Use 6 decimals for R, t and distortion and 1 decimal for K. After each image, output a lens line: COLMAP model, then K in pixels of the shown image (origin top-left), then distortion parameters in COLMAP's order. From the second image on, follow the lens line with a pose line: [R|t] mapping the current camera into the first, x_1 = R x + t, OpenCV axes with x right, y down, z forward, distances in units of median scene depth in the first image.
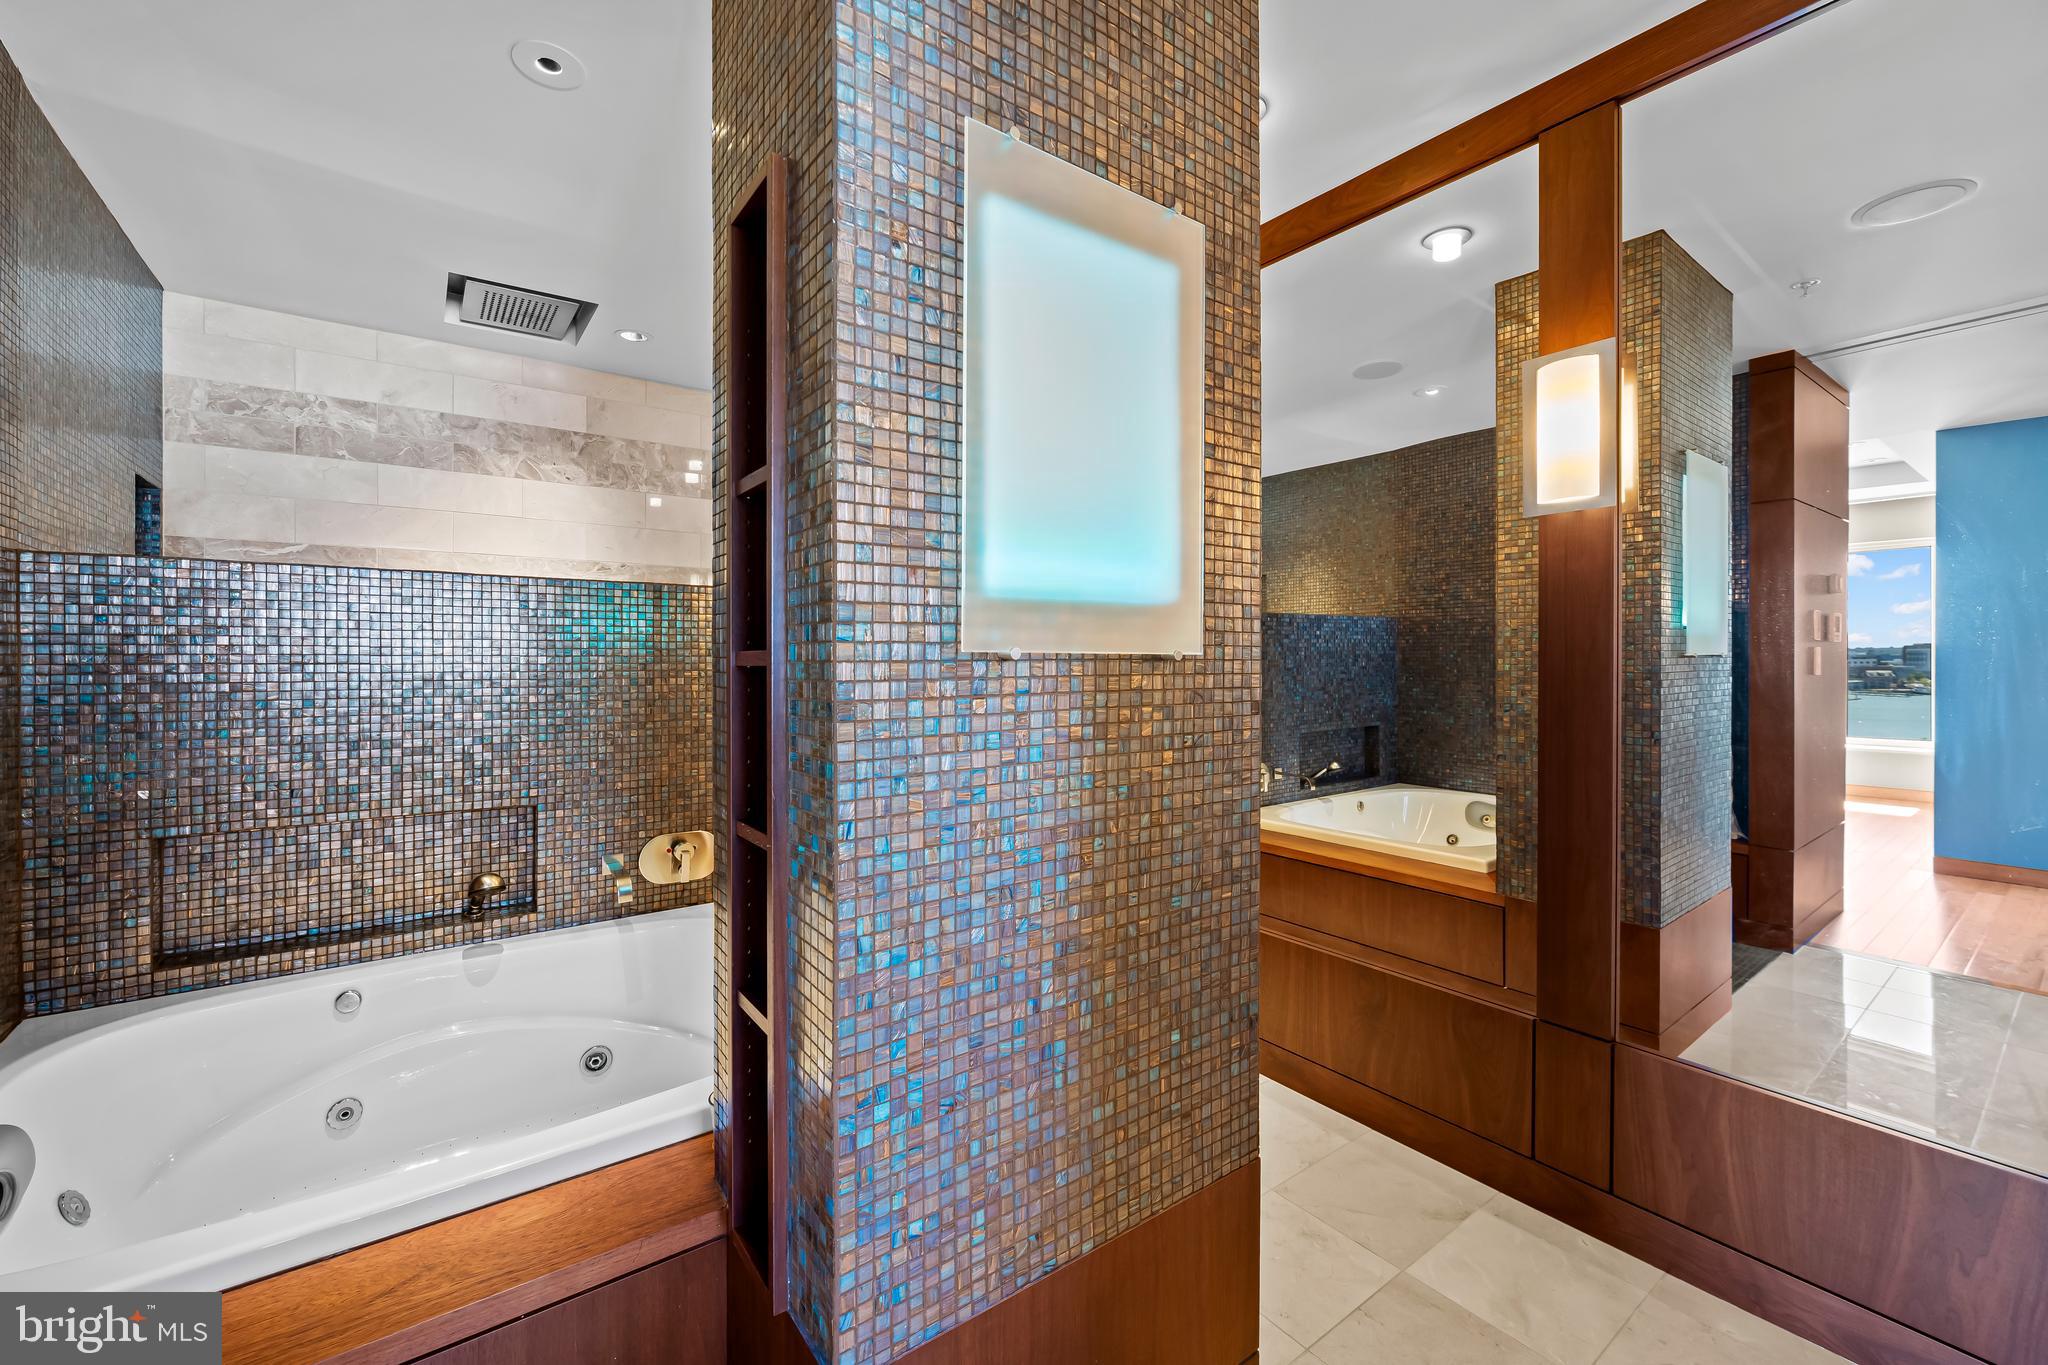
lens RADIAL K [[830.5, 0, 1027.5], [0, 830.5, 662.0], [0, 0, 1]] dist [-0.002943, -0.000411]
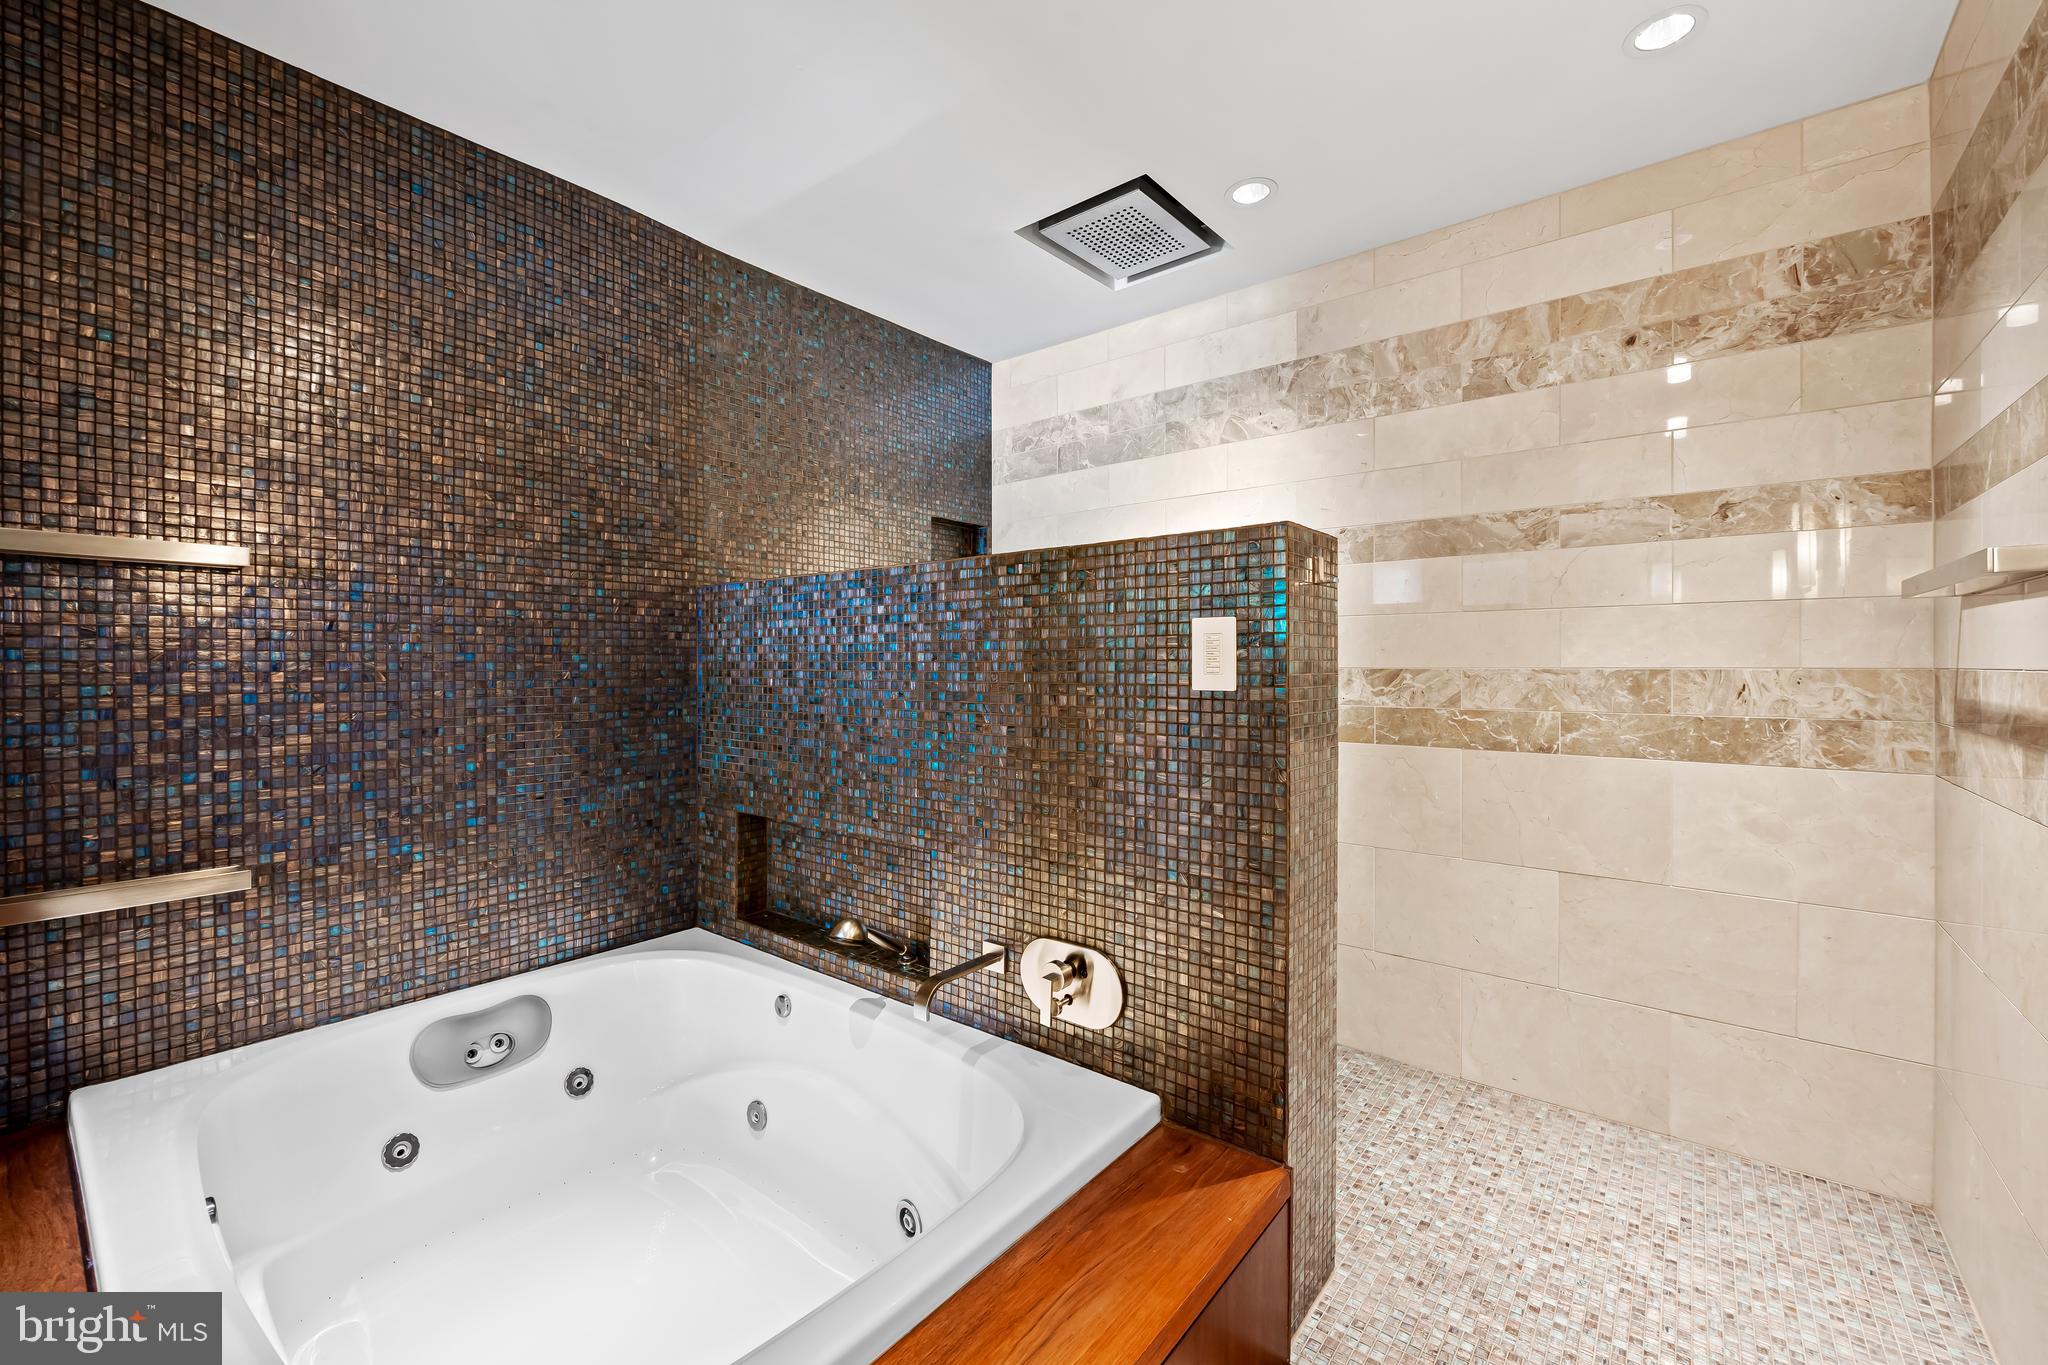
lens RADIAL K [[830.5, 0, 1027.5], [0, 830.5, 662.0], [0, 0, 1]] dist [-0.002943, -0.000411]
pose [[0.250695, -0.000112, -0.968066, 0.145612], [-0.000104, 1.000000, -0.000142, -0.005108], [0.968066, 0.000136, 0.250694, 0.652338]]
